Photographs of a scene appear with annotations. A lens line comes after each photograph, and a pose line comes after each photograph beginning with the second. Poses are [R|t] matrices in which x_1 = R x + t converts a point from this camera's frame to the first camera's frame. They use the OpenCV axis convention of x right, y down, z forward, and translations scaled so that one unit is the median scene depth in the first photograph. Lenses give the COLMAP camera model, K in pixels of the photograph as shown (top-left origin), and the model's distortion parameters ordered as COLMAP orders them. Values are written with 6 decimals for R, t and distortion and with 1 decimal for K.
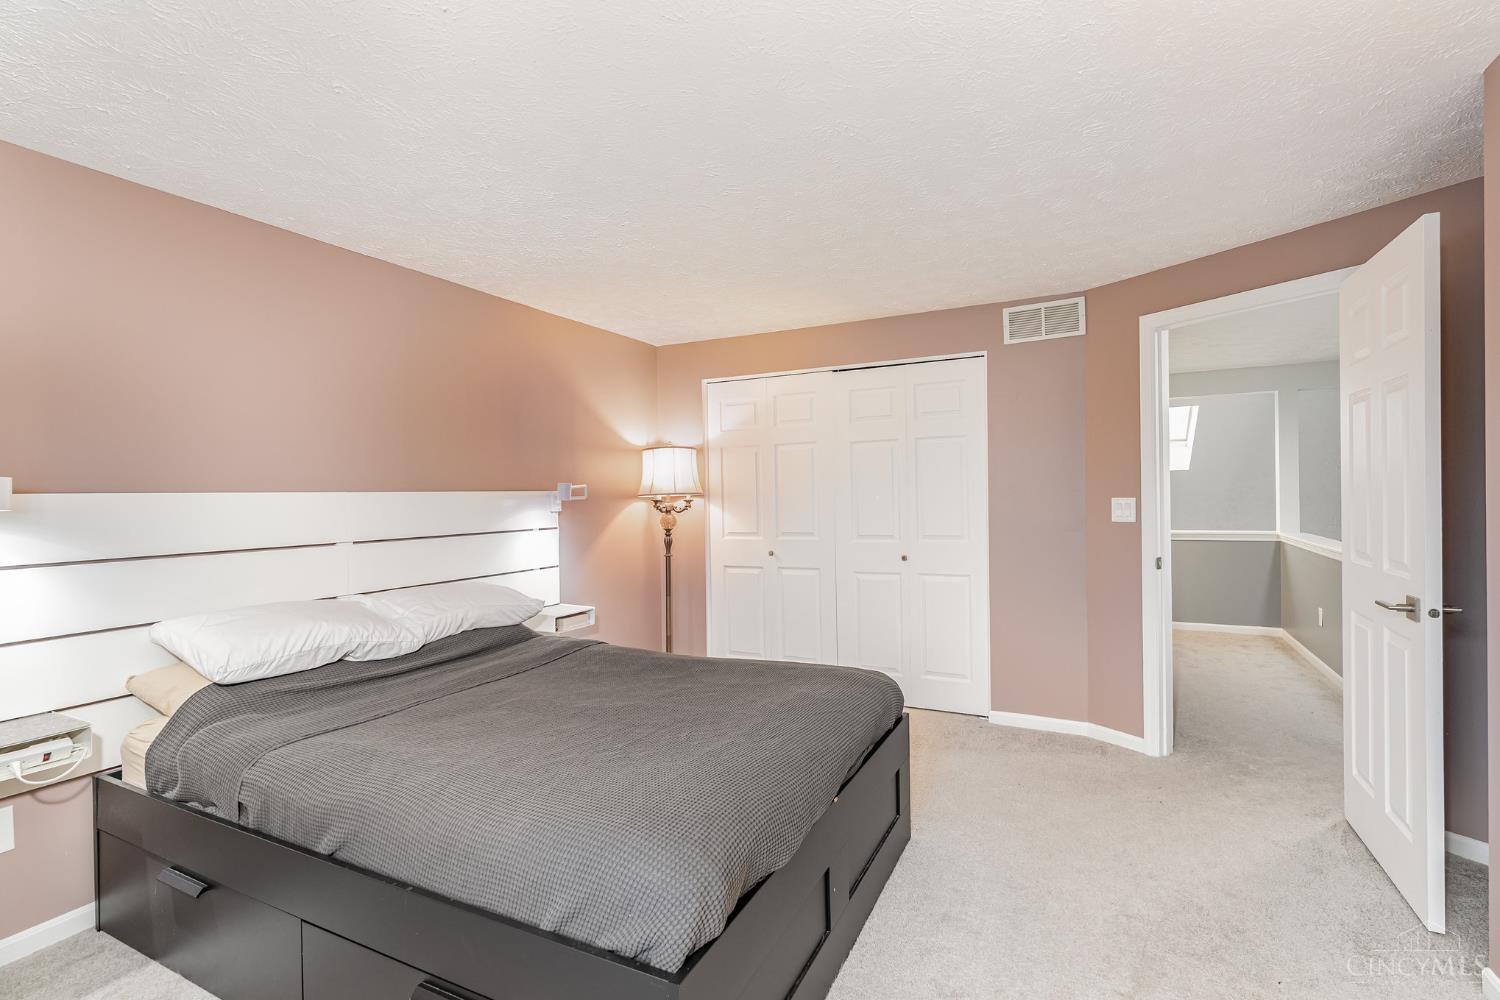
lens RADIAL K [[682.9, 0, 754.5], [0, 682.9, 498.0], [0, 0, 1]] dist [-0.002386, -0.000256]
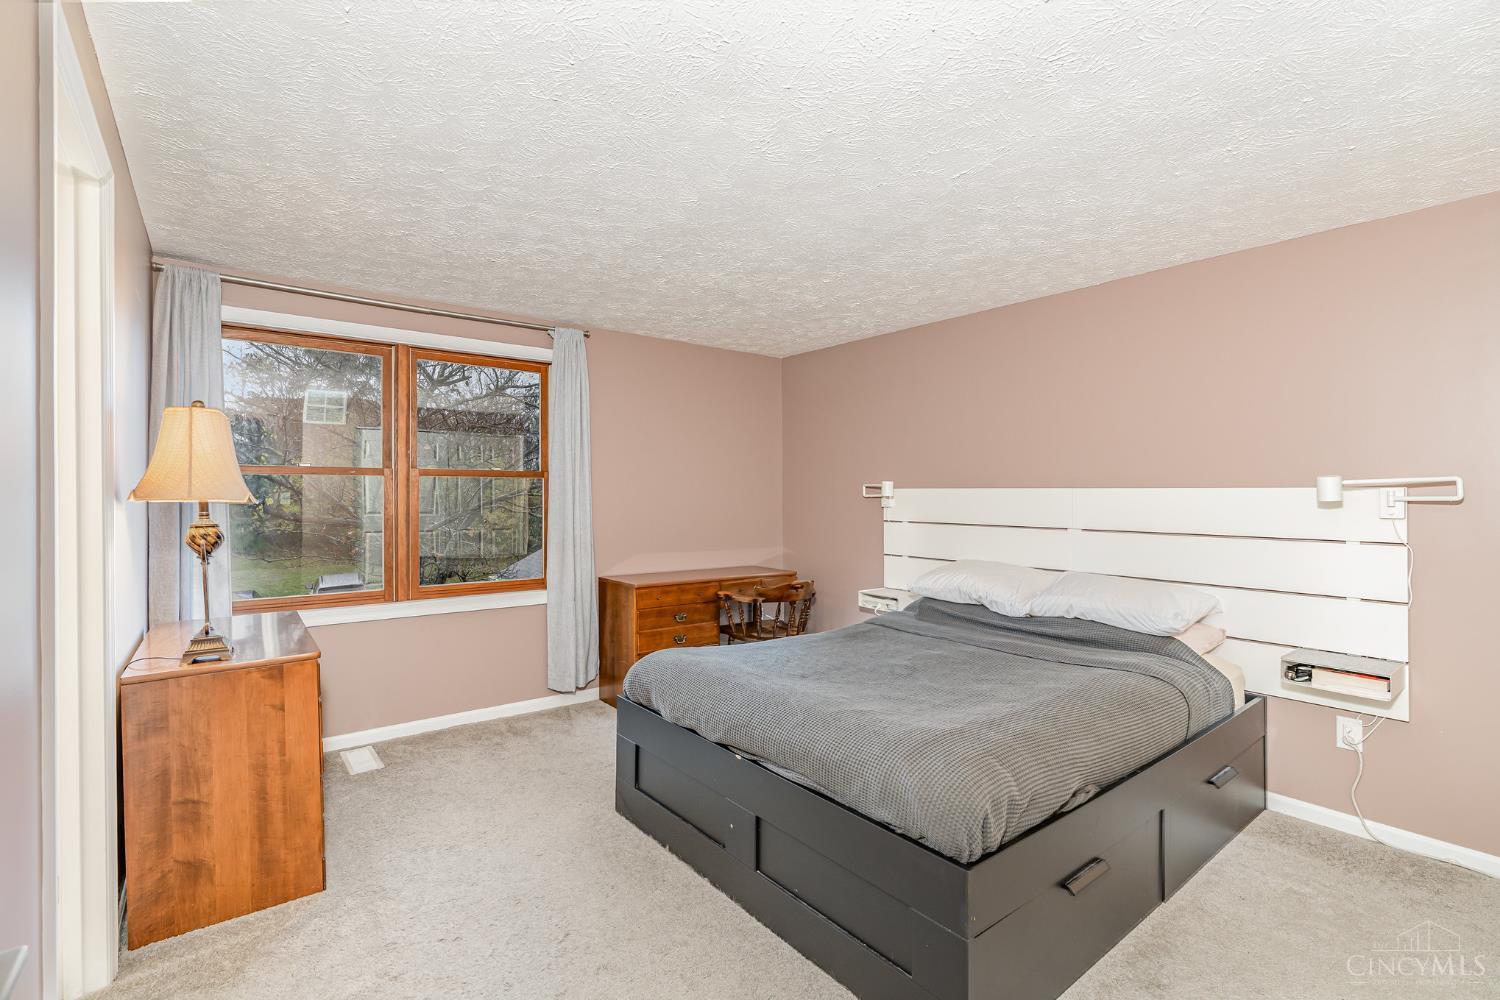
lens RADIAL K [[682.9, 0, 754.5], [0, 682.9, 498.0], [0, 0, 1]] dist [-0.002386, -0.000256]
pose [[-0.427438, 0.013614, -0.903942, 0.803791], [0.002951, 0.999902, 0.013664, -0.005273], [0.904040, 0.003173, -0.427436, 1.091840]]
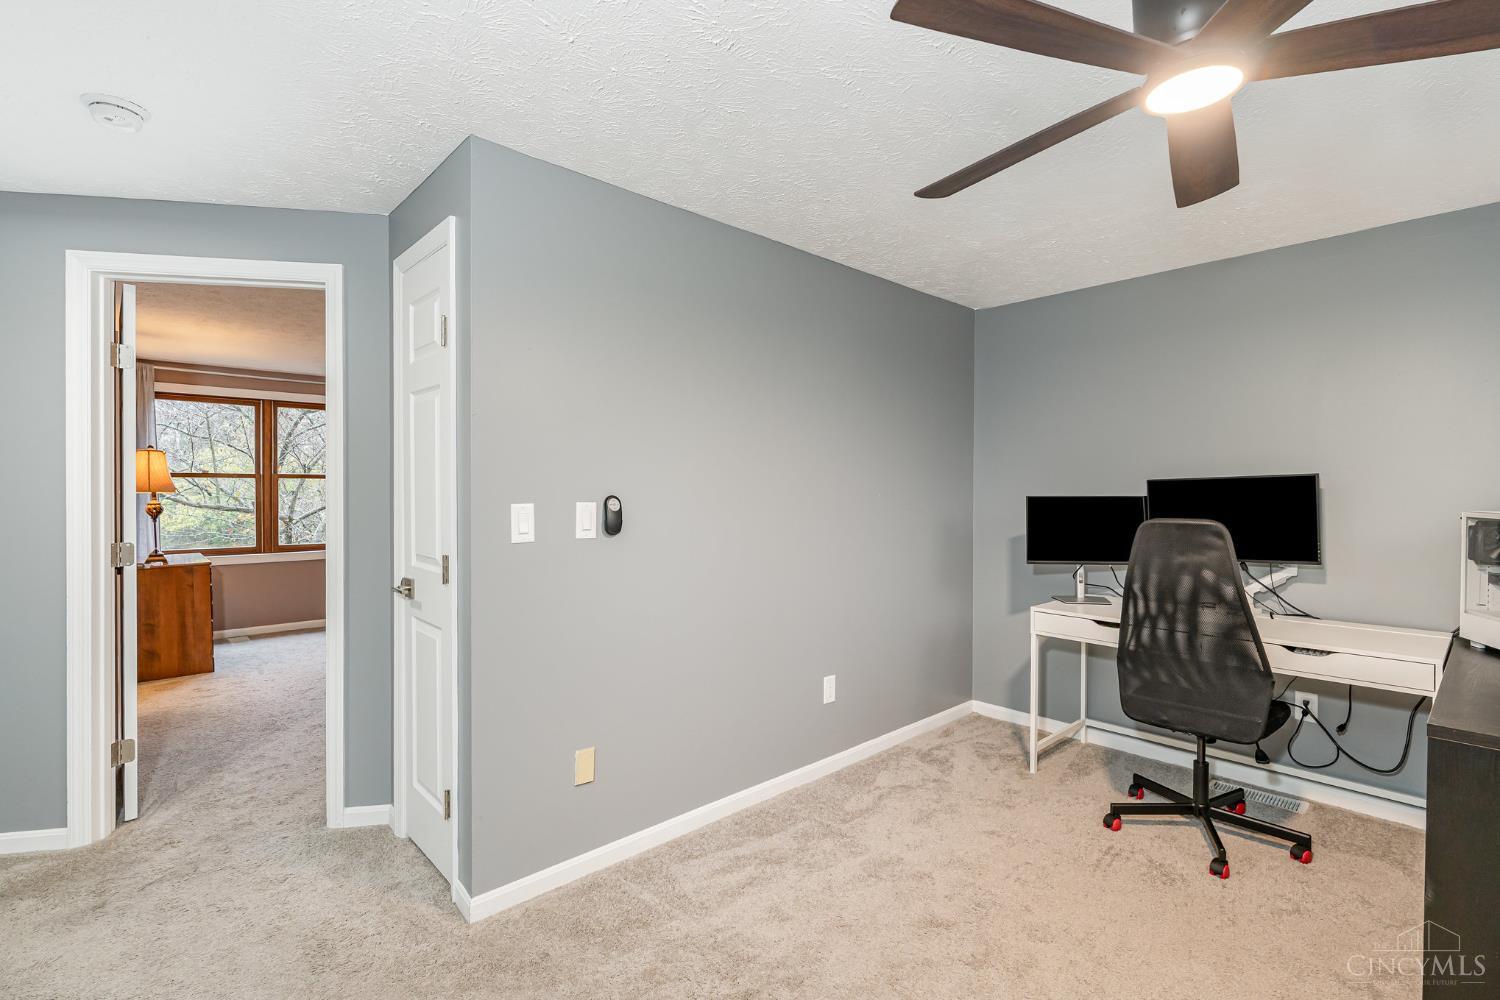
lens RADIAL K [[682.9, 0, 754.5], [0, 682.9, 498.0], [0, 0, 1]] dist [-0.002386, -0.000256]
pose [[-0.347686, 0.017314, -0.937451, 1.379174], [0.000602, 0.999833, 0.018243, -0.008360], [0.937611, 0.005779, -0.347639, 2.077425]]
